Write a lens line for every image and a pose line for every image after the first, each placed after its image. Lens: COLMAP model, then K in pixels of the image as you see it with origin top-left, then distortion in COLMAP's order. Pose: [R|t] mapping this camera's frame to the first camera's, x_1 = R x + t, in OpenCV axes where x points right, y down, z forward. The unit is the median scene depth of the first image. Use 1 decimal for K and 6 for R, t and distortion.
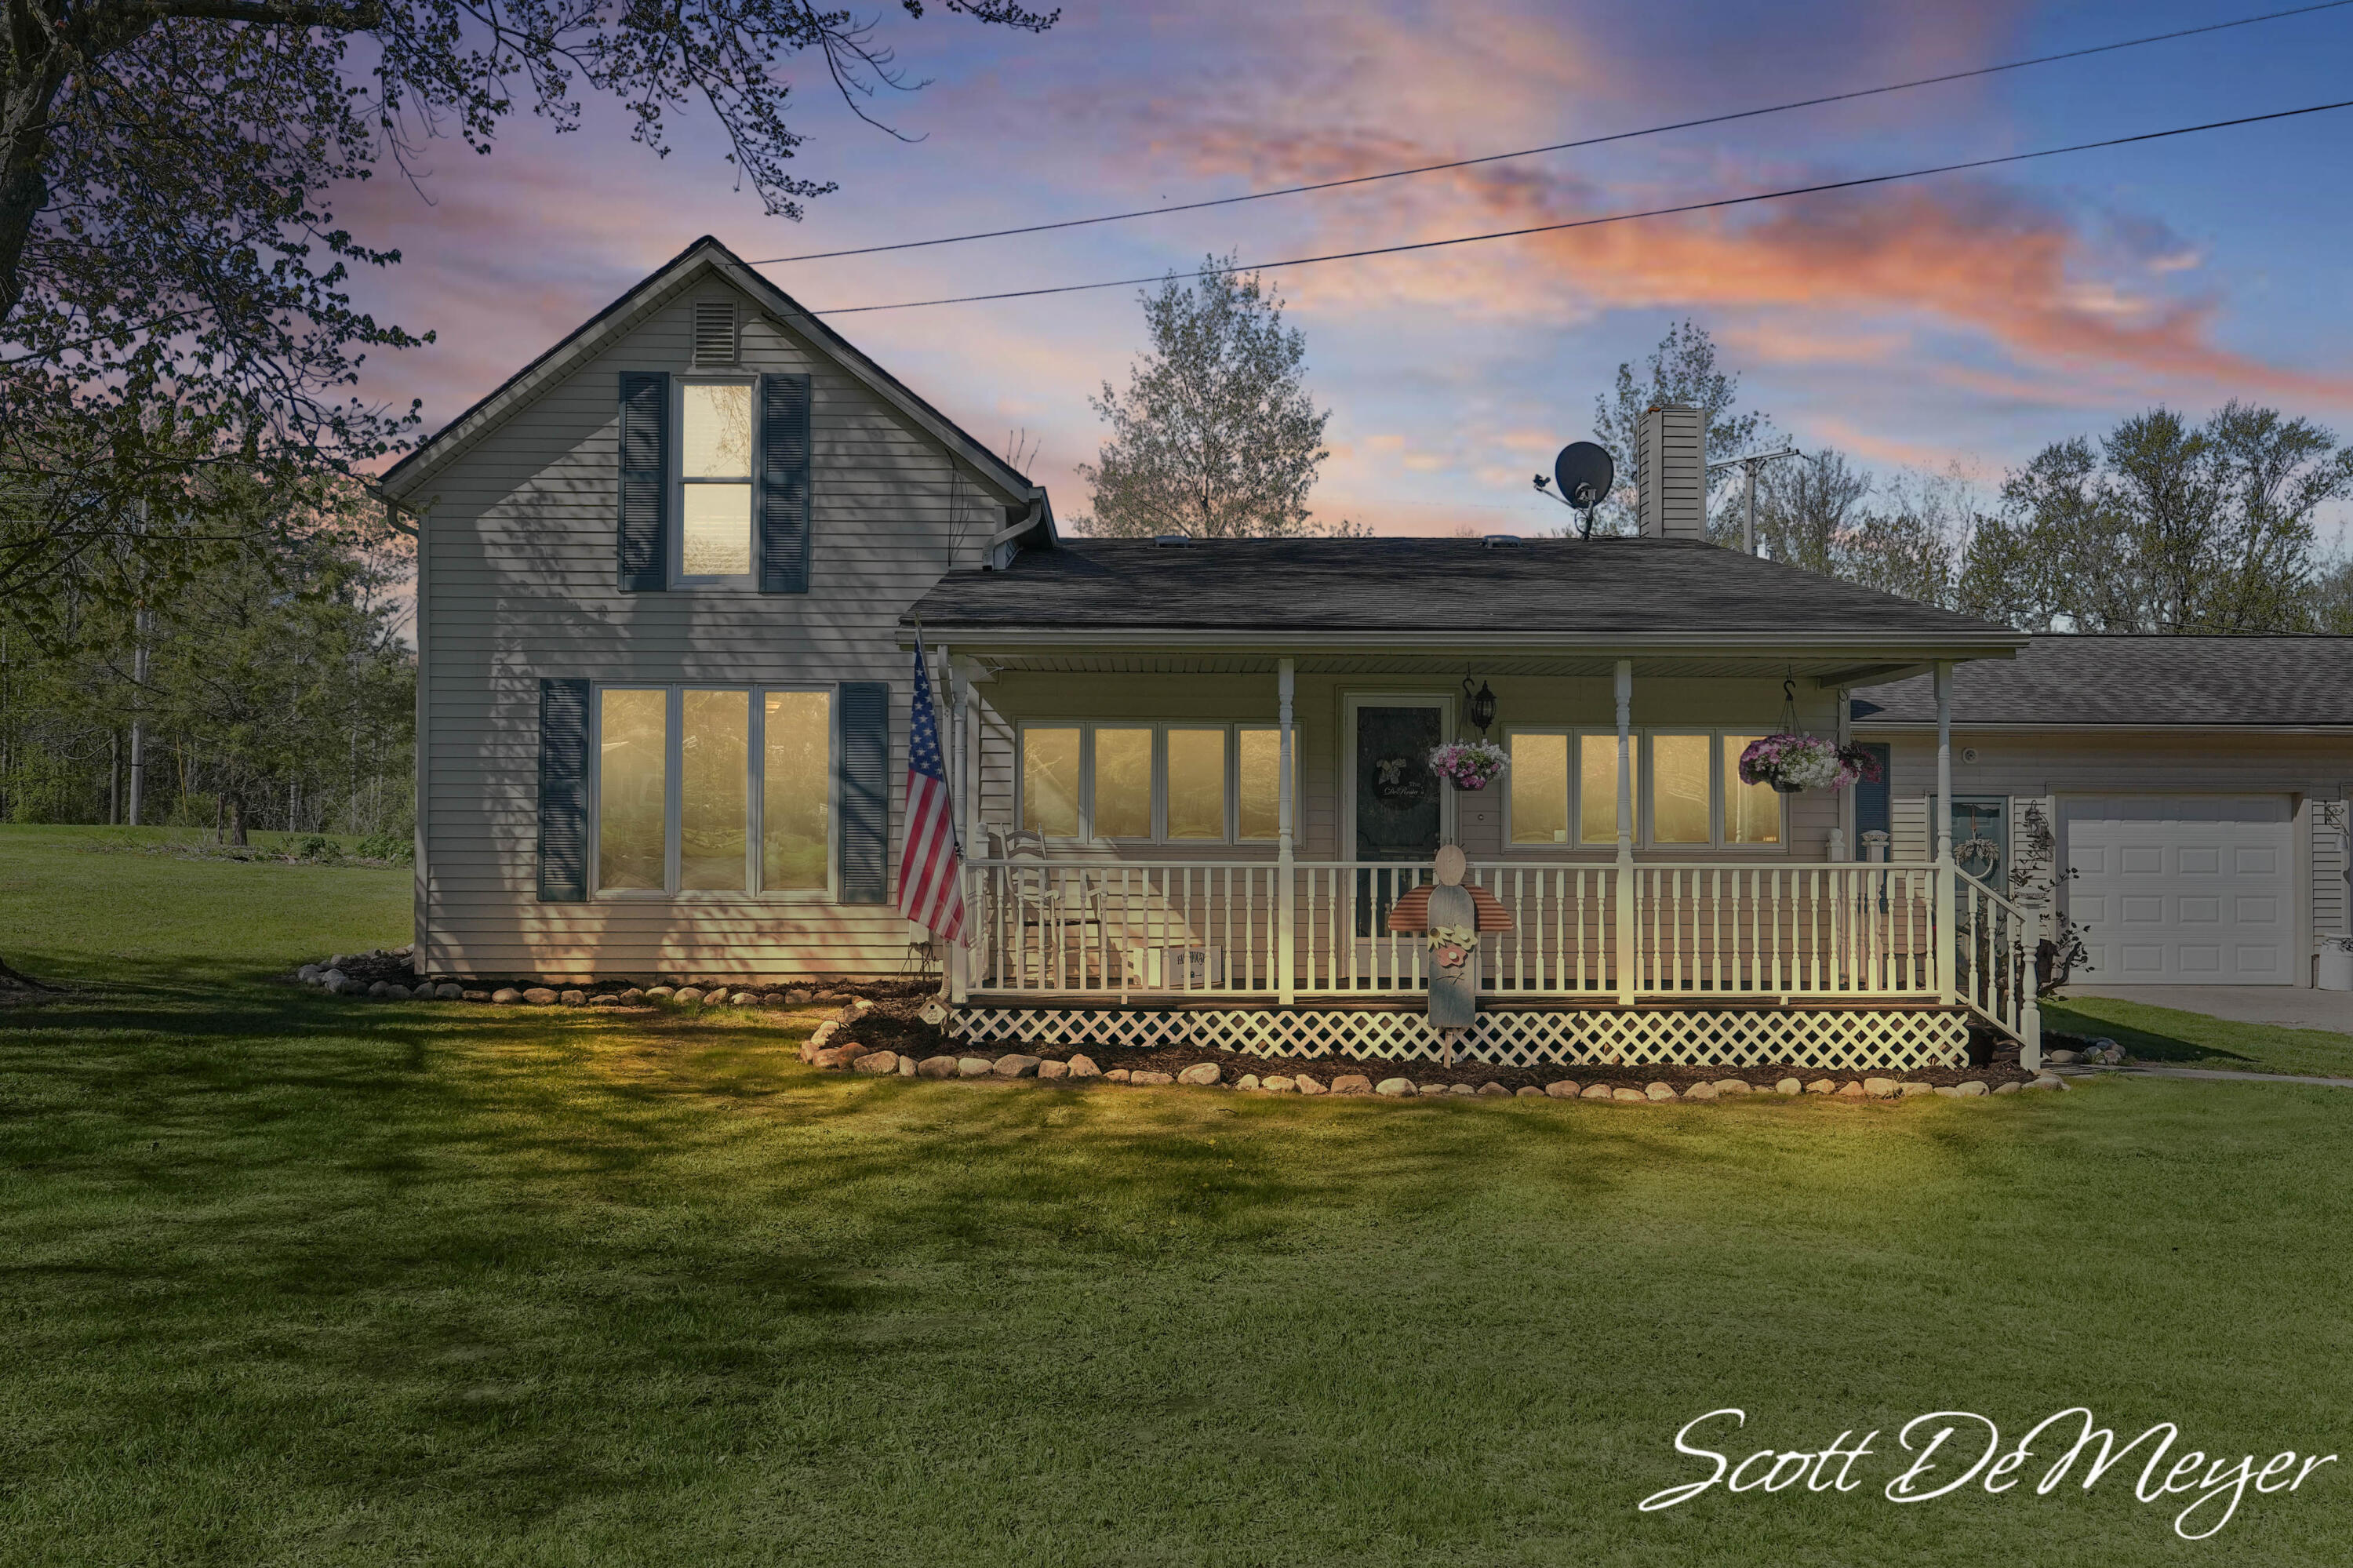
lens RADIAL K [[1960.8, 0, 1176.9], [0, 1960.8, 791.4], [0, 0, 1]] dist [0.001308, 0.010018]
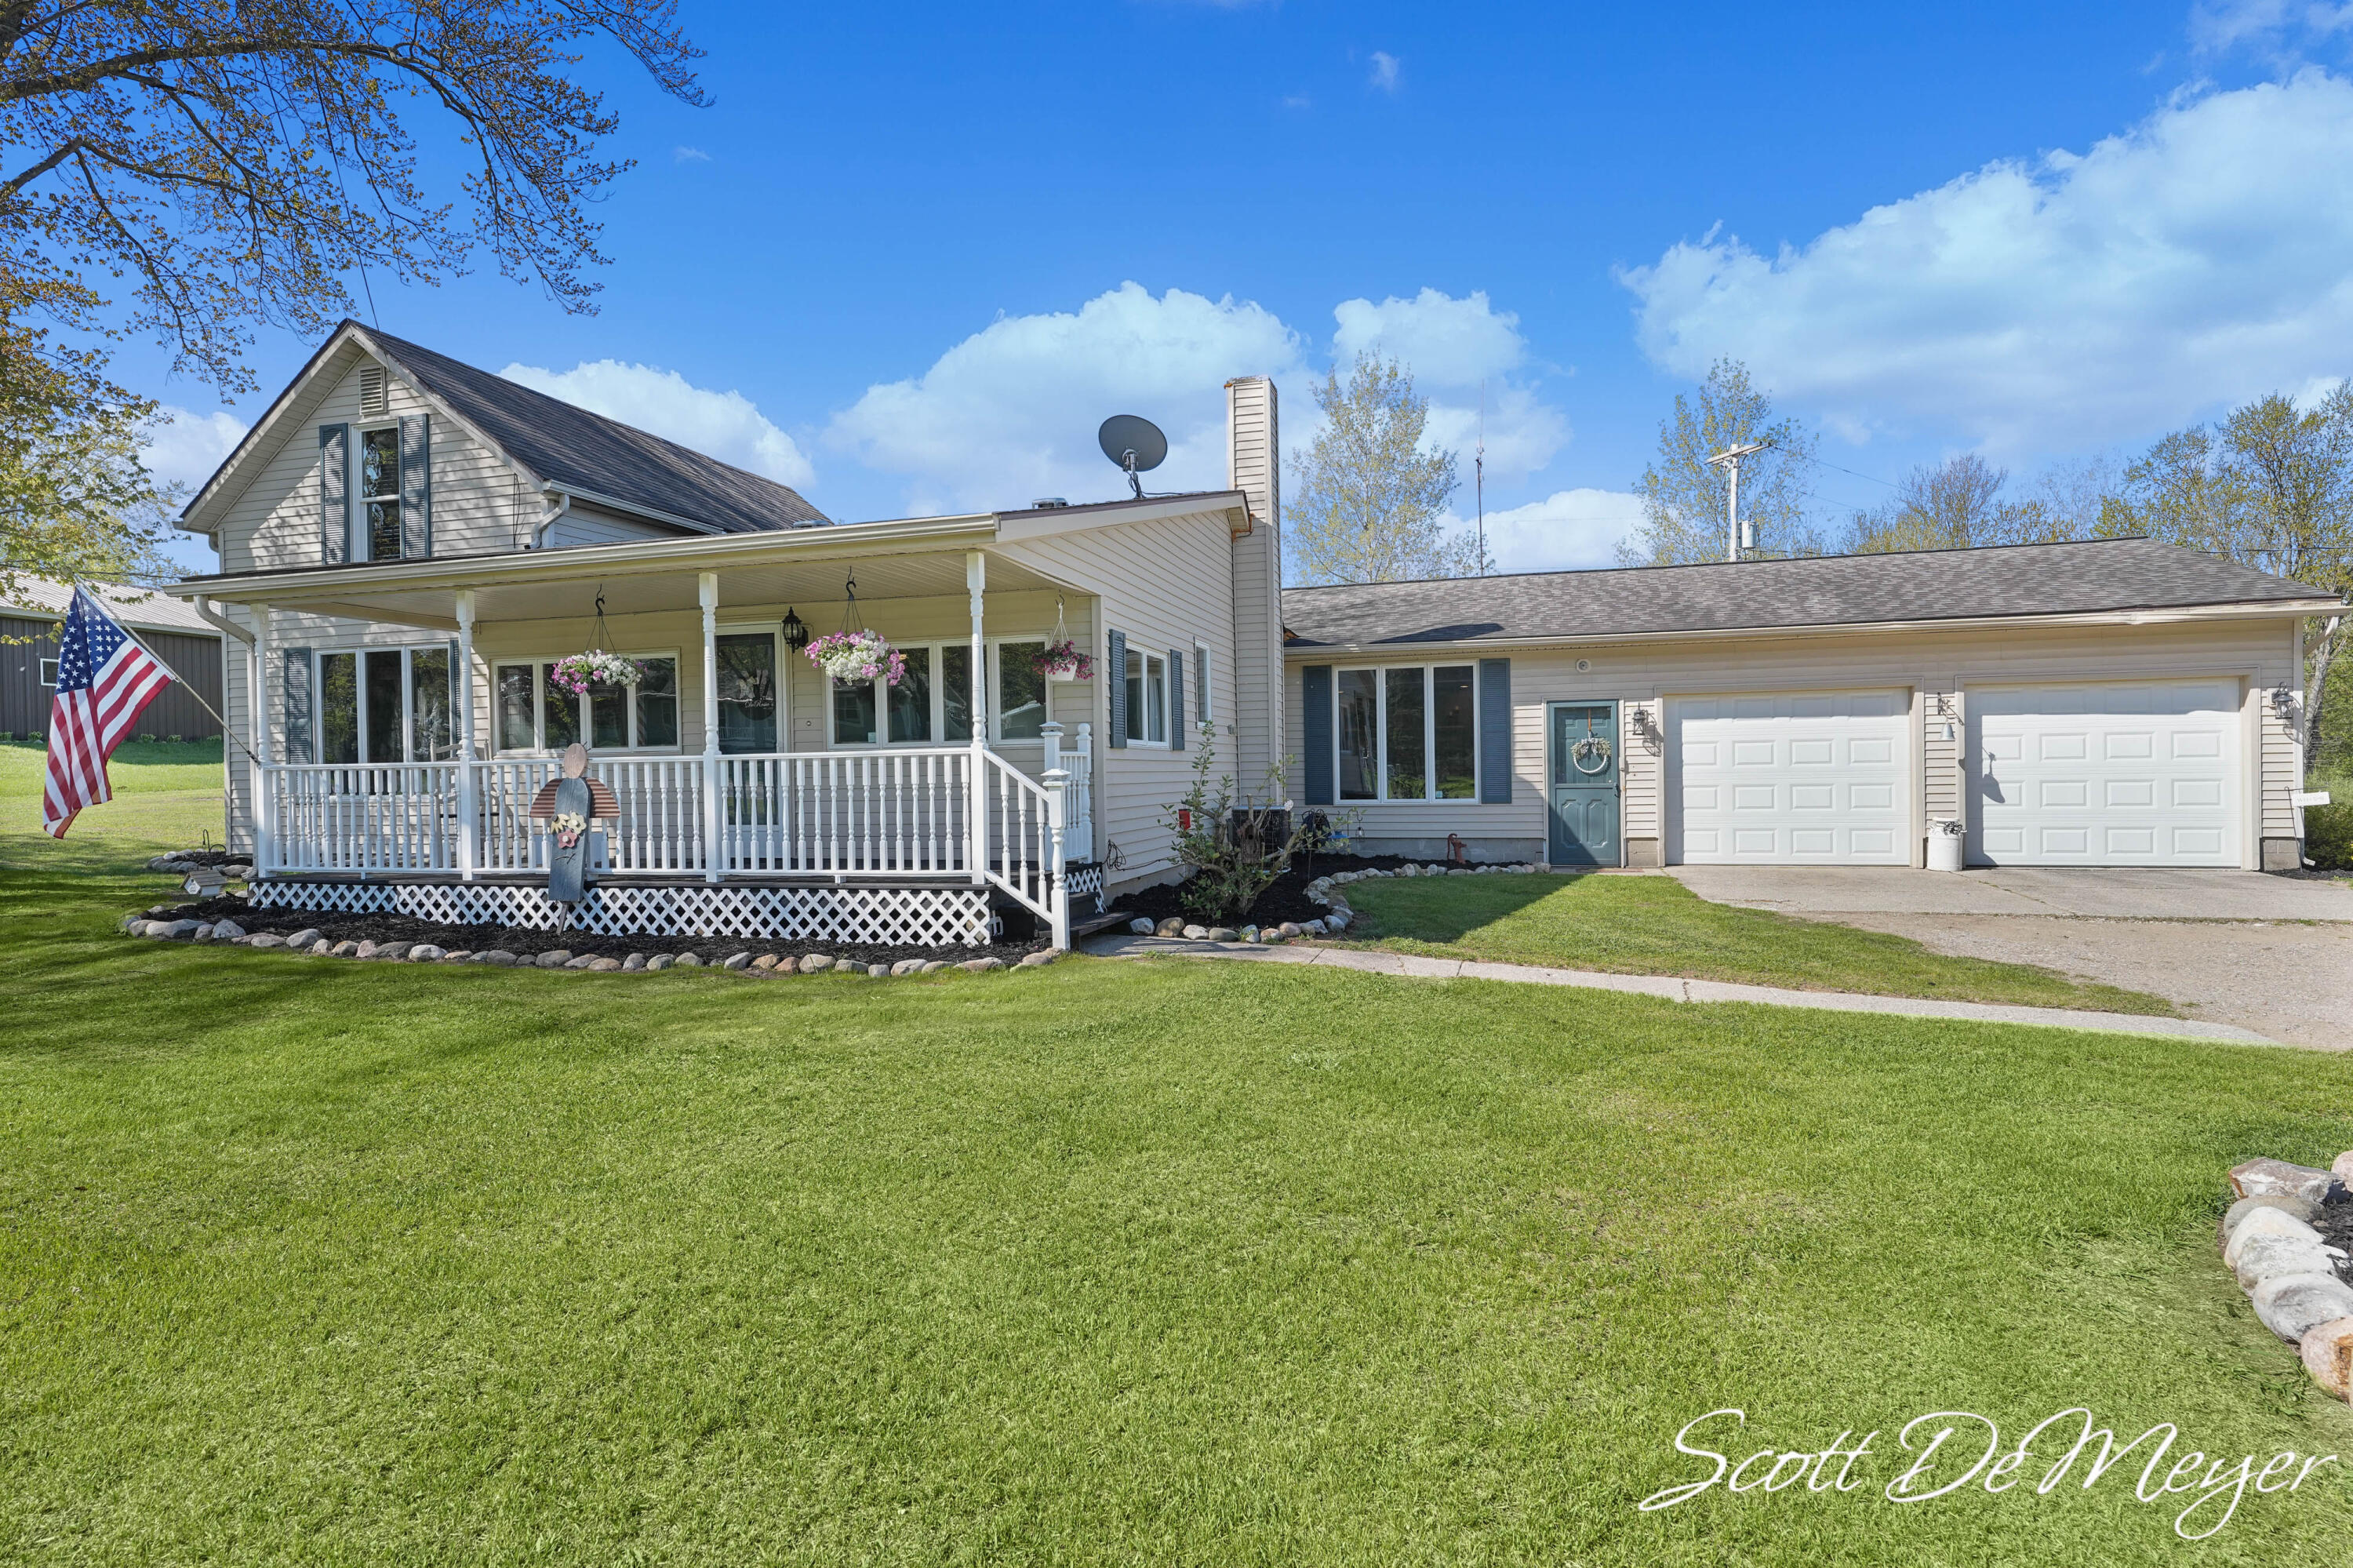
lens RADIAL K [[1245.0, 0, 1175.5], [0, 1245.0, 777.0], [0, 0, 1]] dist [-0.004464, 0.001876]
pose [[0.950123, -0.020570, -0.311195, 0.695076], [0.028571, 0.999367, 0.021173, 0.041860], [0.310562, -0.029008, 0.950110, 0.414849]]
